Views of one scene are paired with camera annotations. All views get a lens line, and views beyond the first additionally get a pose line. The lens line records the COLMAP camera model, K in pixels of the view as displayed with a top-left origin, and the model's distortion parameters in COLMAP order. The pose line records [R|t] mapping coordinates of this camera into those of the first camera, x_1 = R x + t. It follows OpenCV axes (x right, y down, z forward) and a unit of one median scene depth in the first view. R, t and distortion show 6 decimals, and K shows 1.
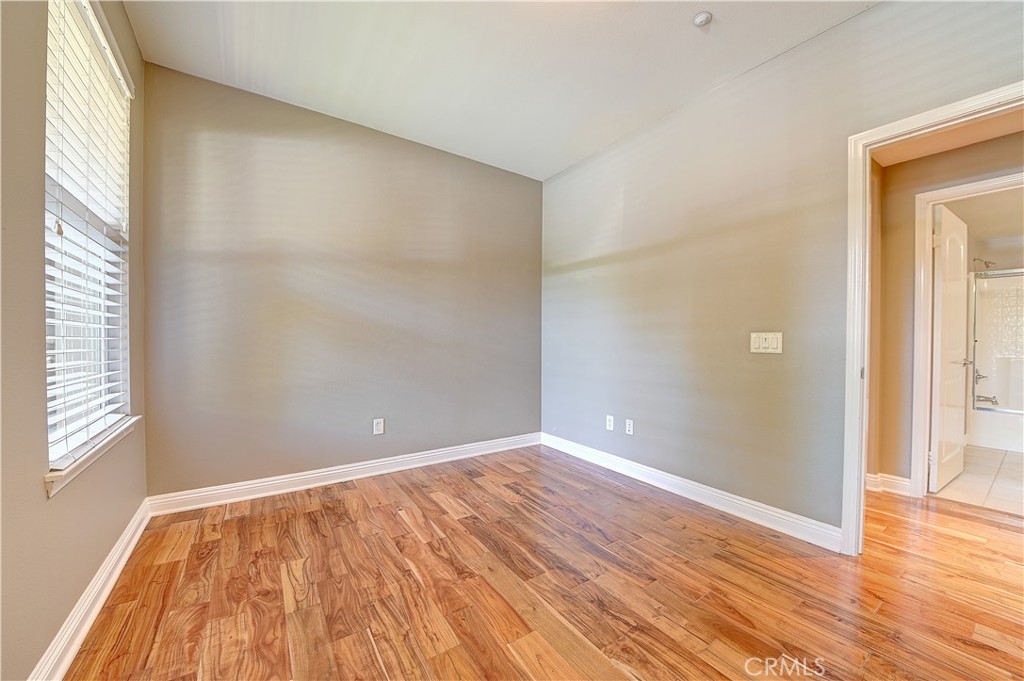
lens RADIAL K [[381.8, 0, 514.4], [0, 381.8, 346.1], [0, 0, 1]] dist [0.016187, -0.017063]
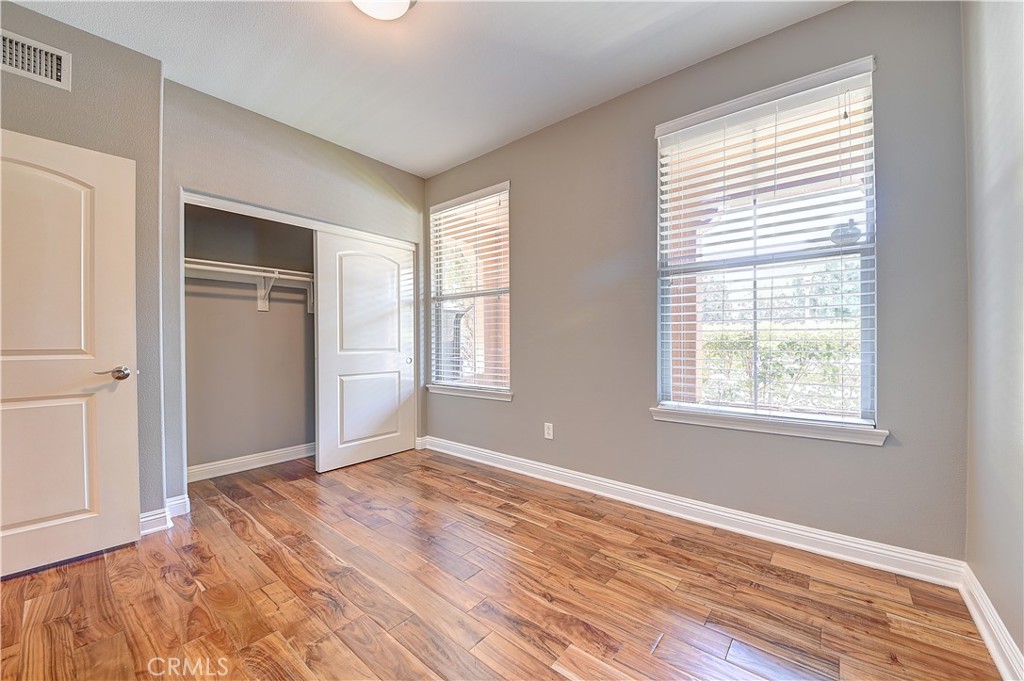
lens RADIAL K [[388.7, 0, 499.1], [0, 388.7, 337.7], [0, 0, 1]] dist [0.013035, -0.012180]
pose [[-0.966547, 0.010560, -0.256271, 0.055111], [0.007030, 0.999867, 0.014684, -0.036186], [0.256392, 0.012392, -0.966493, 1.452609]]
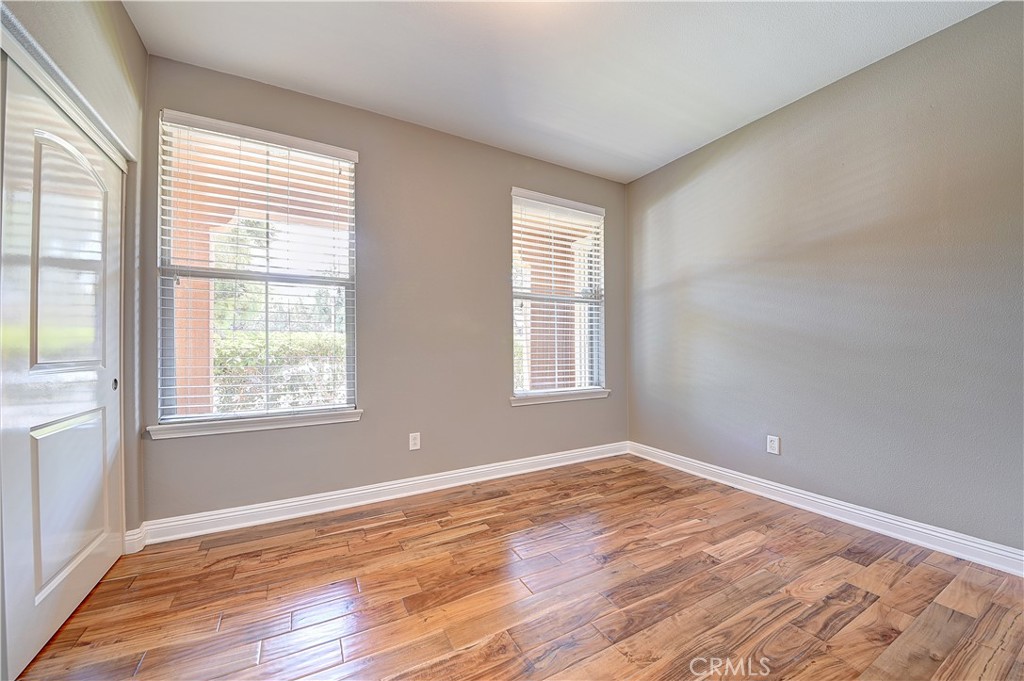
lens RADIAL K [[381.8, 0, 514.4], [0, 381.8, 346.1], [0, 0, 1]] dist [0.016187, -0.017063]
pose [[-0.092931, -0.009440, -0.995628, 0.762724], [-0.012095, 0.999892, -0.008351, -0.000110], [0.995599, 0.011267, -0.093035, 0.650634]]
